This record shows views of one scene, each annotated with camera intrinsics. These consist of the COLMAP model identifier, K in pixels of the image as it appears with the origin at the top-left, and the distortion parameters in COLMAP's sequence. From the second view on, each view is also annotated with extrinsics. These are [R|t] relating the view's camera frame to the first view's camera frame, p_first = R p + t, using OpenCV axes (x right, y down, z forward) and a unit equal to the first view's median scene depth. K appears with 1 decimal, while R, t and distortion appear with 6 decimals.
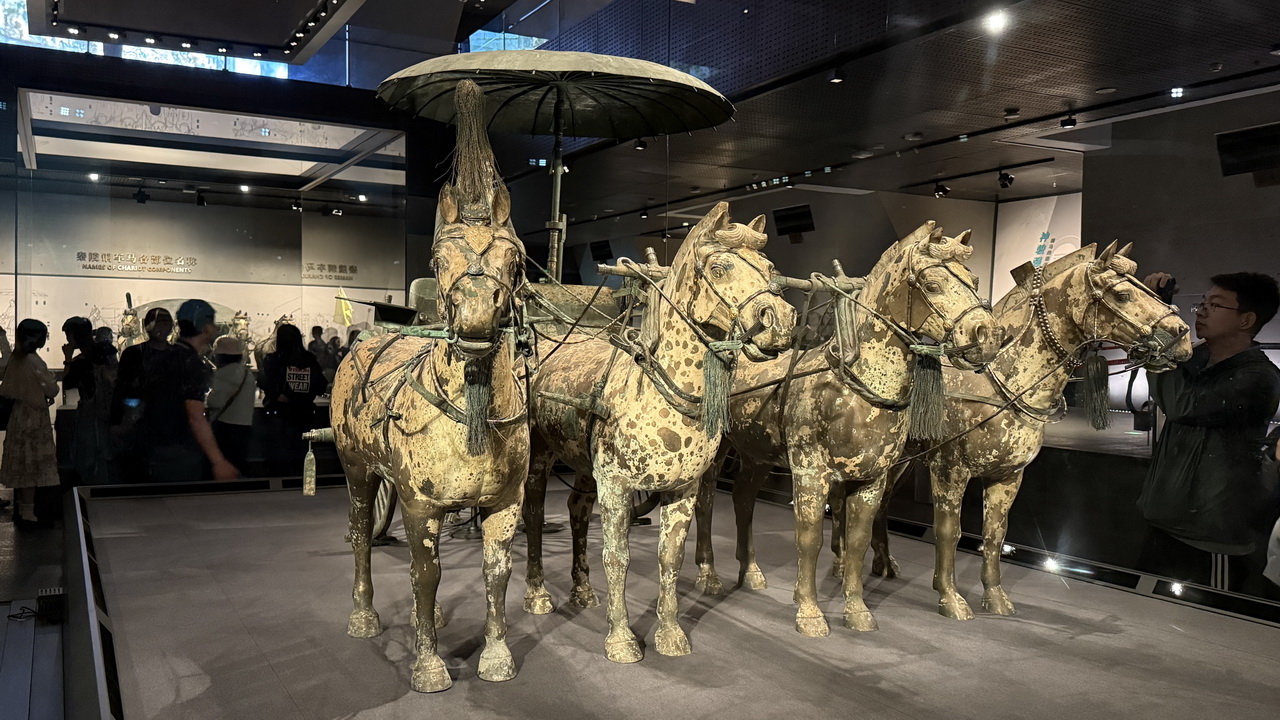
lens RADIAL K [[1104.2, 0, 639.1], [0, 1104.2, 367.6], [0, 0, 1]] dist [0.019235, -0.005328]
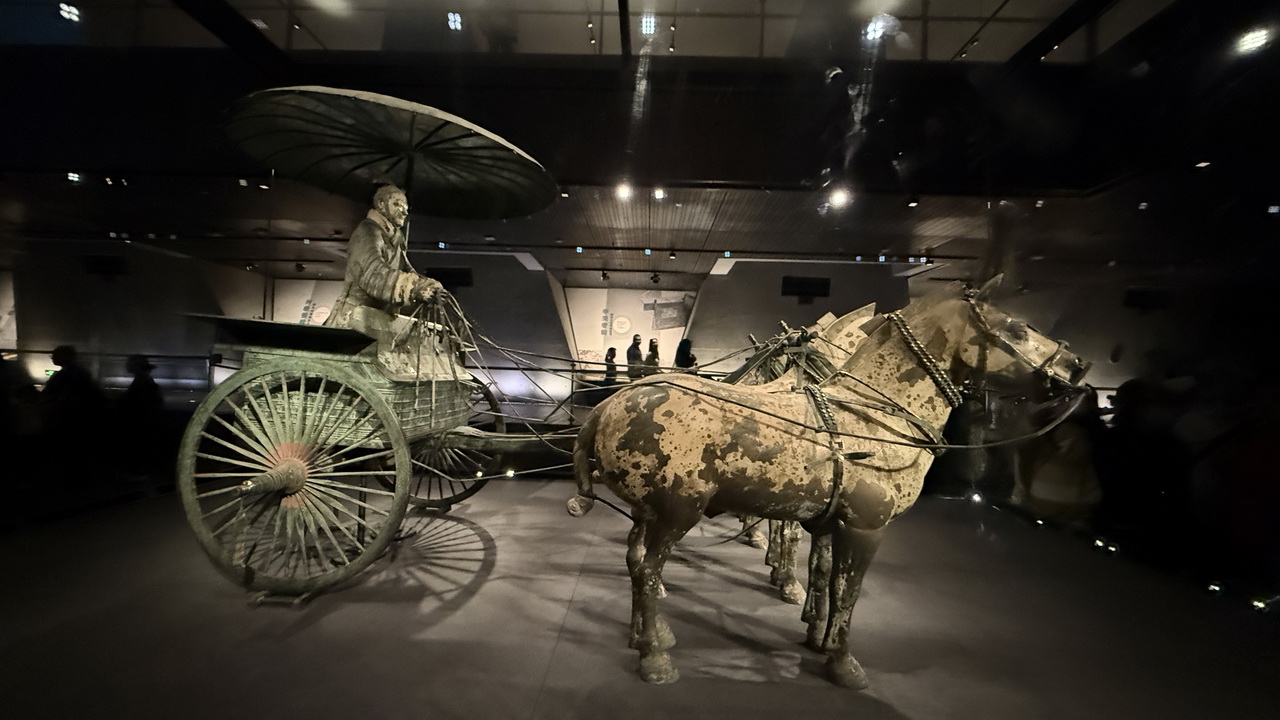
lens RADIAL K [[514.8, 0, 651.4], [0, 514.8, 357.2], [0, 0, 1]] dist [-0.002053, 0.001166]
pose [[0.485858, 0.036136, 0.873290, -0.628677], [-0.010530, 0.999314, -0.035492, -0.028955], [-0.873974, 0.008048, 0.485906, 0.738392]]
